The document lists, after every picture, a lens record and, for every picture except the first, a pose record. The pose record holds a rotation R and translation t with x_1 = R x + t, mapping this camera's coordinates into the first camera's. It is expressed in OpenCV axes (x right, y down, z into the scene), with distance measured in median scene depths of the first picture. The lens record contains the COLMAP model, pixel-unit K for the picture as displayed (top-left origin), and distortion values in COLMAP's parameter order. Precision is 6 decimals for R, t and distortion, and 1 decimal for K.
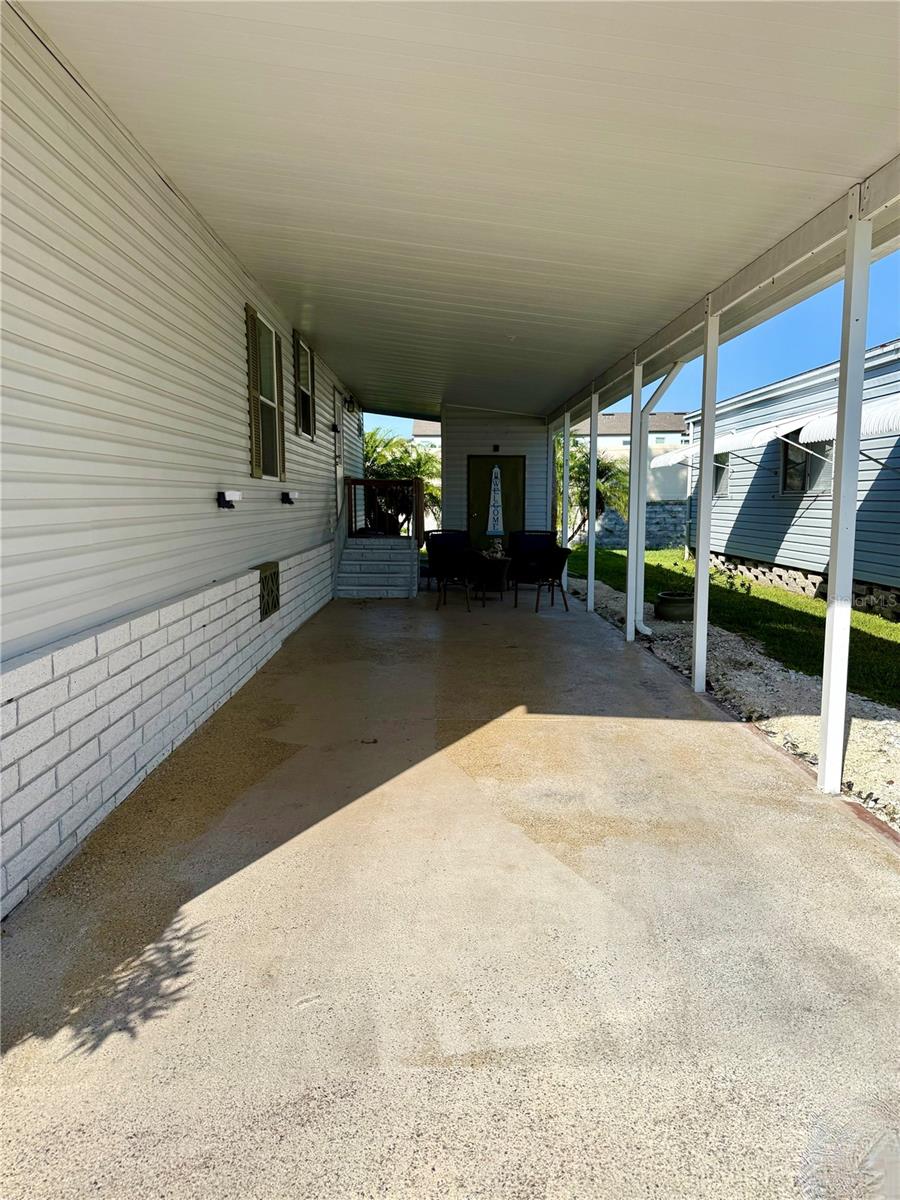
lens RADIAL K [[834.4, 0, 439.4], [0, 834.4, 605.5], [0, 0, 1]] dist [0.055084, -0.007185]
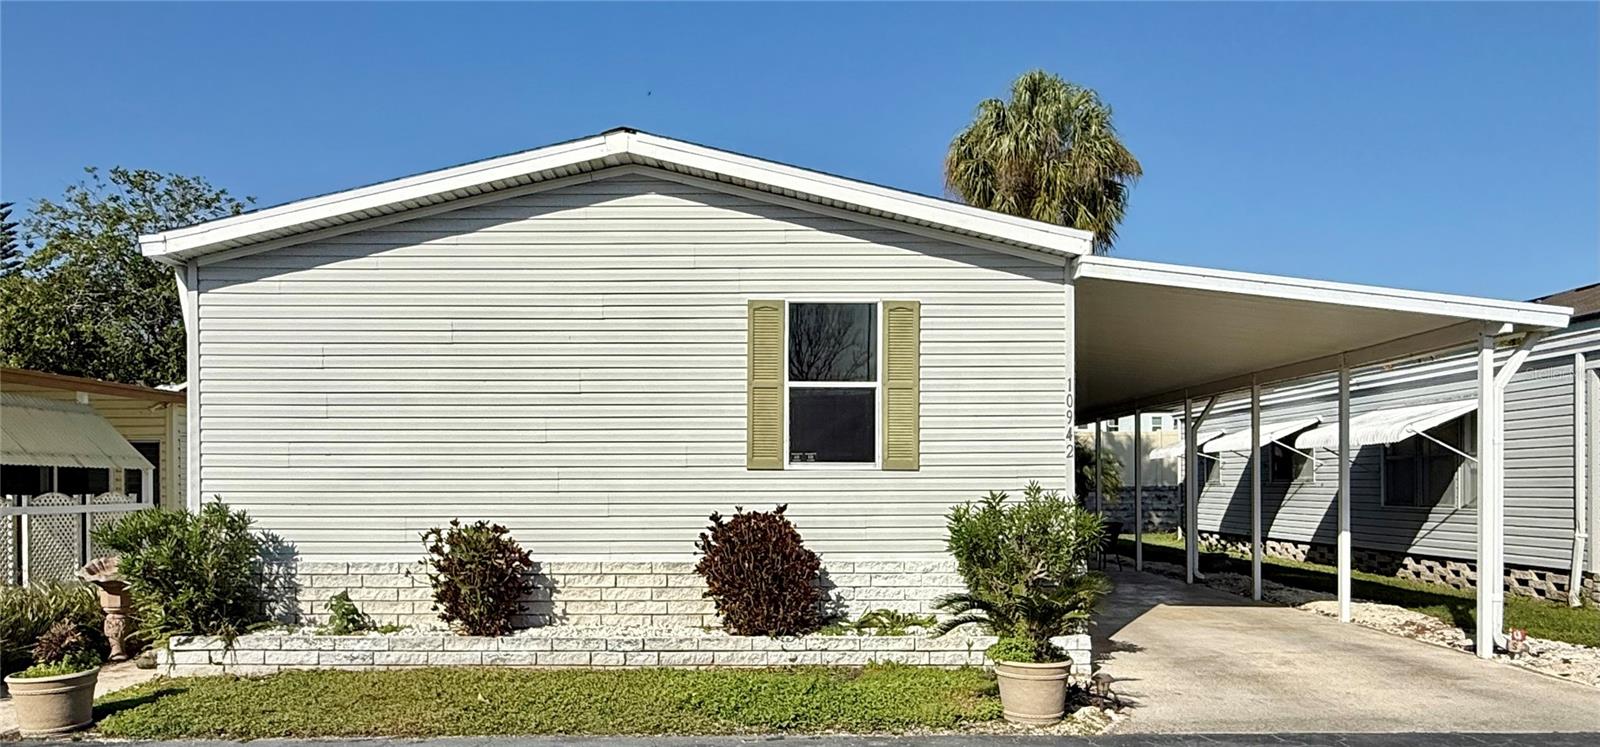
lens RADIAL K [[1039.1, 0, 798.1], [0, 1039.1, 494.4], [0, 0, 1]] dist [0.000427, -0.001648]
pose [[0.999994, -0.003183, -0.001247, -0.306946], [0.003014, 0.993057, -0.117598, 0.068238], [0.001613, 0.117593, 0.993061, -0.553924]]
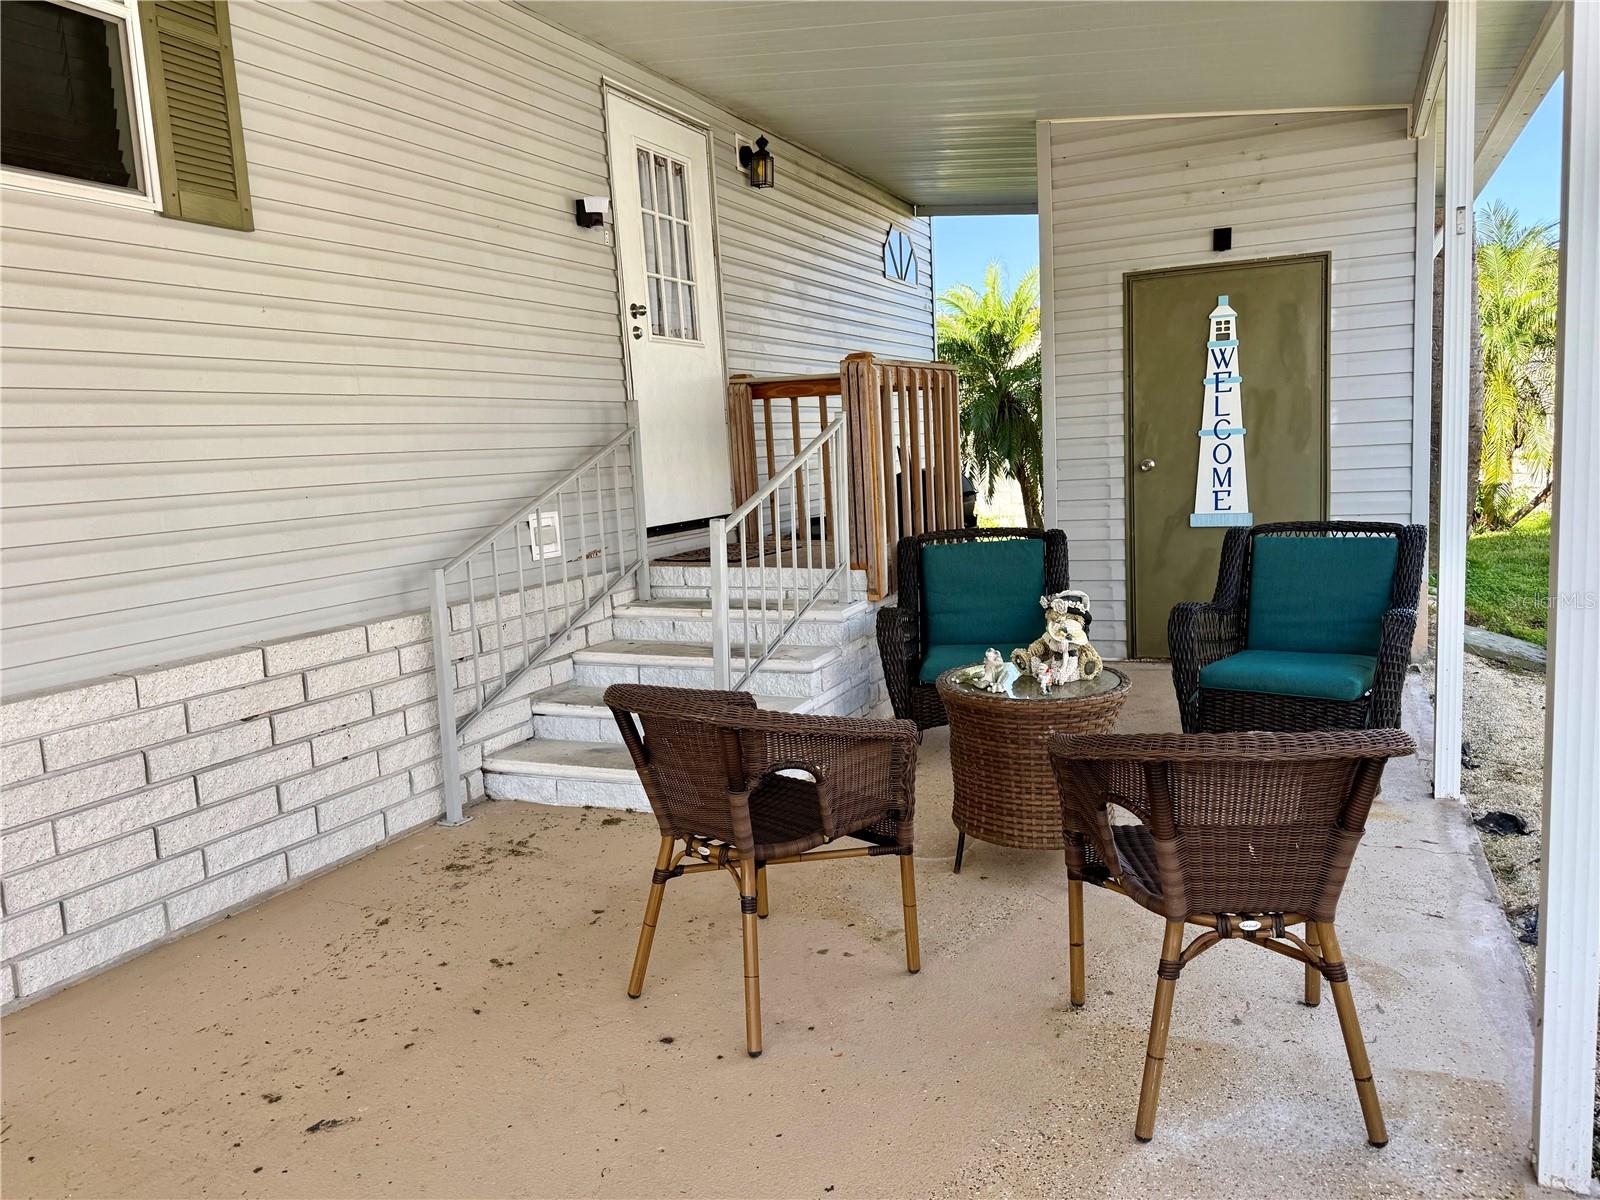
lens RADIAL K [[1112.5, 0, 811.2], [0, 1112.5, 603.5], [0, 0, 1]] dist [0.055084, -0.007185]
pose [[0.911621, 0.009907, -0.410913, 0.127567], [0.000709, 0.999670, 0.025674, -0.085536], [0.411032, -0.023697, 0.911313, 0.715936]]
